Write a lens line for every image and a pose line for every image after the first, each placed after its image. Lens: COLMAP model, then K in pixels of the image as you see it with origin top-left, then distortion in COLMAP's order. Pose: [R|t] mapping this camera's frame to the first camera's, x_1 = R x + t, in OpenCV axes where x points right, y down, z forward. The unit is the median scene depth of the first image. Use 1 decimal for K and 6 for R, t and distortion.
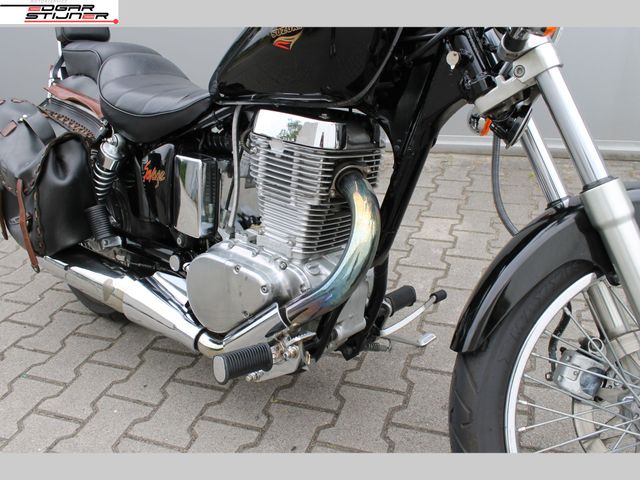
lens RADIAL K [[534.8, 0, 320.0], [0, 534.8, 240.0], [0, 0, 1]] dist [-0.084652, 0.001259]
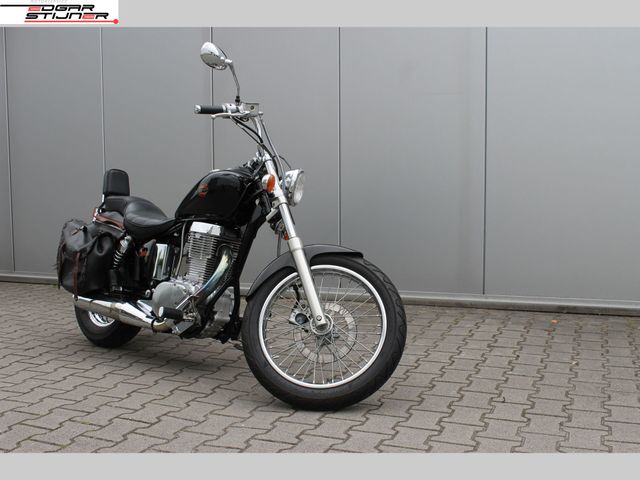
lens RADIAL K [[686.9, 0, 320.0], [0, 686.9, 240.0], [0, 0, 1]] dist [-0.001323, -0.014948]
pose [[0.998052, 0.047998, -0.039849, 0.507835], [-0.059026, 0.933314, -0.354177, 0.772407], [0.020192, 0.355839, 0.934329, -1.612858]]
